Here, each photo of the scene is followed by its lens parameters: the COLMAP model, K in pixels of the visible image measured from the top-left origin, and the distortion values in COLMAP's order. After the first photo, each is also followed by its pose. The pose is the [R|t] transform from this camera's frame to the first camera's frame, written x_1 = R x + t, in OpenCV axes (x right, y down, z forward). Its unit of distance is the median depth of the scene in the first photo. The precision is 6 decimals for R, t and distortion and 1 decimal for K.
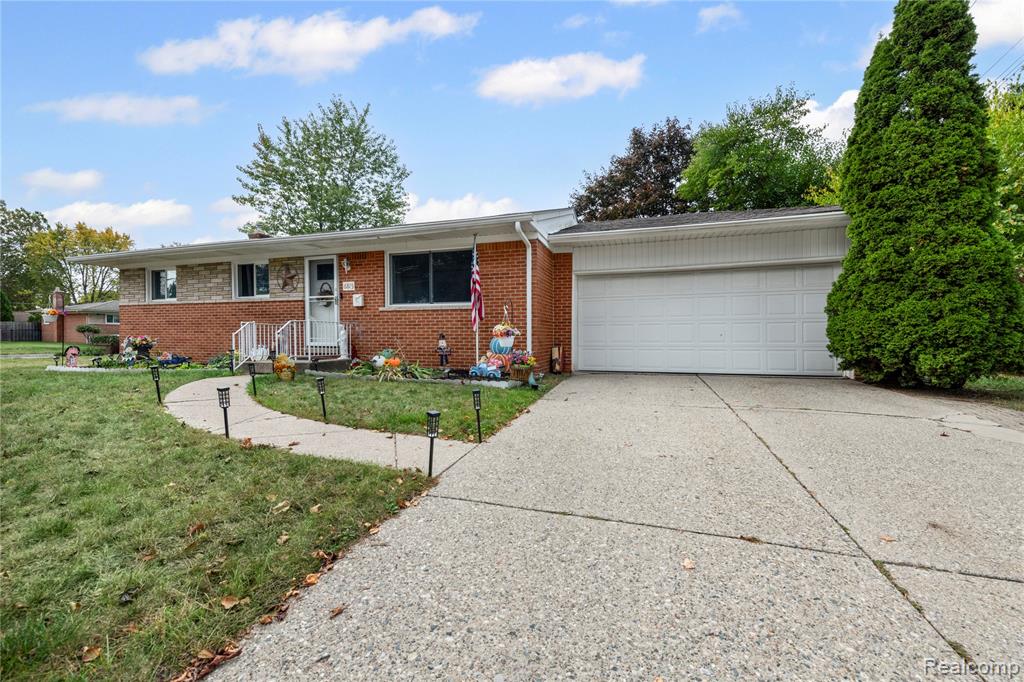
lens RADIAL K [[407.3, 0, 506.5], [0, 407.3, 348.7], [0, 0, 1]] dist [0.015445, -0.003079]
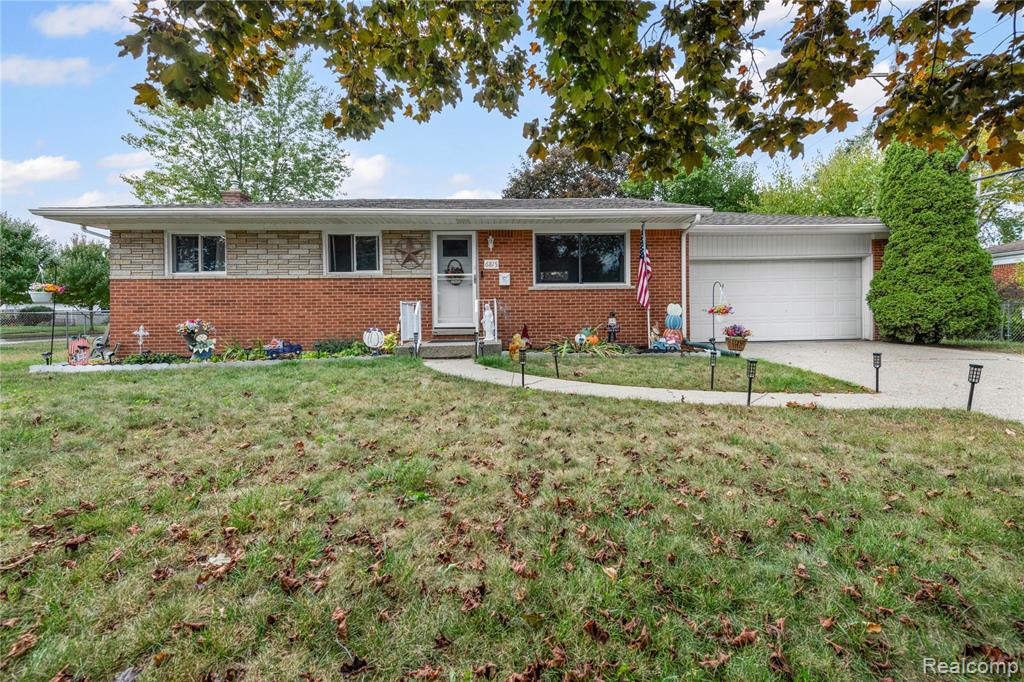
lens RADIAL K [[407.3, 0, 507.3], [0, 407.3, 327.8], [0, 0, 1]] dist [0.015445, -0.003079]
pose [[0.933861, -0.021216, 0.357006, -0.687289], [0.025783, 0.999635, -0.008040, 0.005006], [-0.356705, 0.016713, 0.934067, 0.091185]]
